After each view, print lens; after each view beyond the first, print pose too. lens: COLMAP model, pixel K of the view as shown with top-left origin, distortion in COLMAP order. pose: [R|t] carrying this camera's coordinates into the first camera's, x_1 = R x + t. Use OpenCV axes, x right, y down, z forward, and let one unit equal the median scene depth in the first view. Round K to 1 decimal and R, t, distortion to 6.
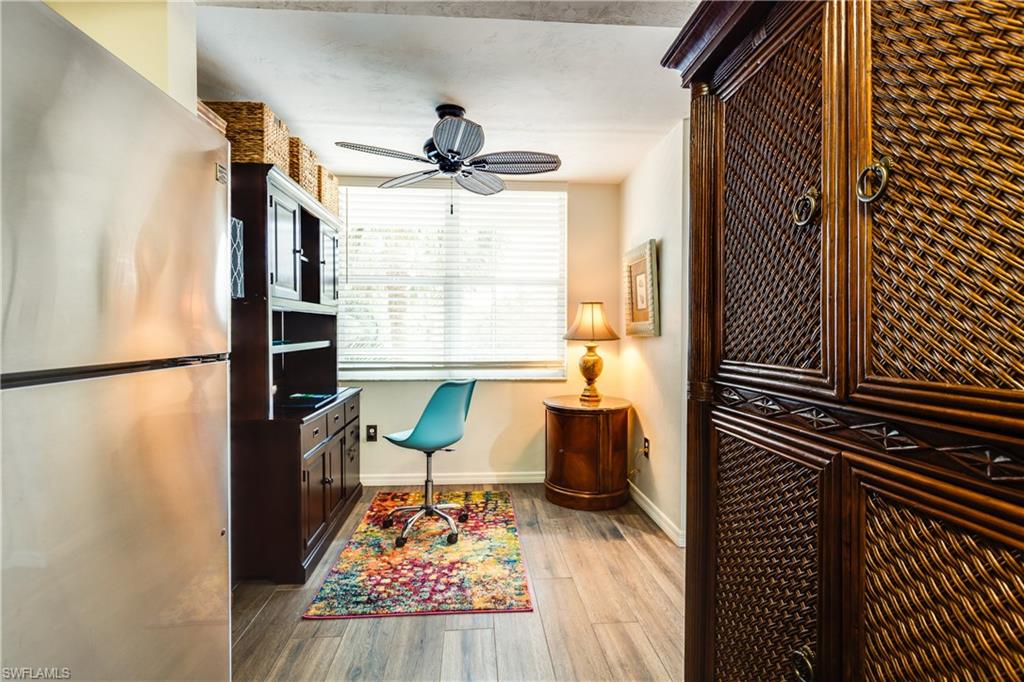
lens RADIAL K [[485.1, 0, 507.0], [0, 485.1, 334.6], [0, 0, 1]] dist [-0.002765, 0.003755]
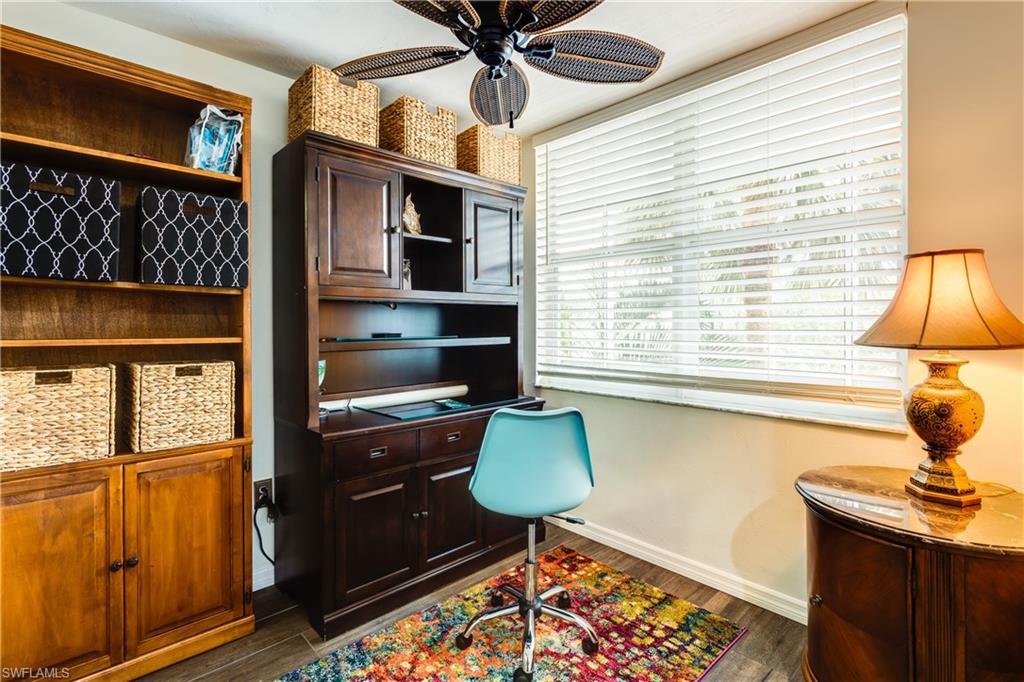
lens RADIAL K [[485.1, 0, 513.8], [0, 485.1, 320.4], [0, 0, 1]] dist [-0.002765, 0.003755]
pose [[0.634649, -0.007872, -0.772761, 0.268938], [-0.006696, 0.999855, -0.015685, -0.002106], [0.772772, 0.015128, 0.634504, 0.489414]]
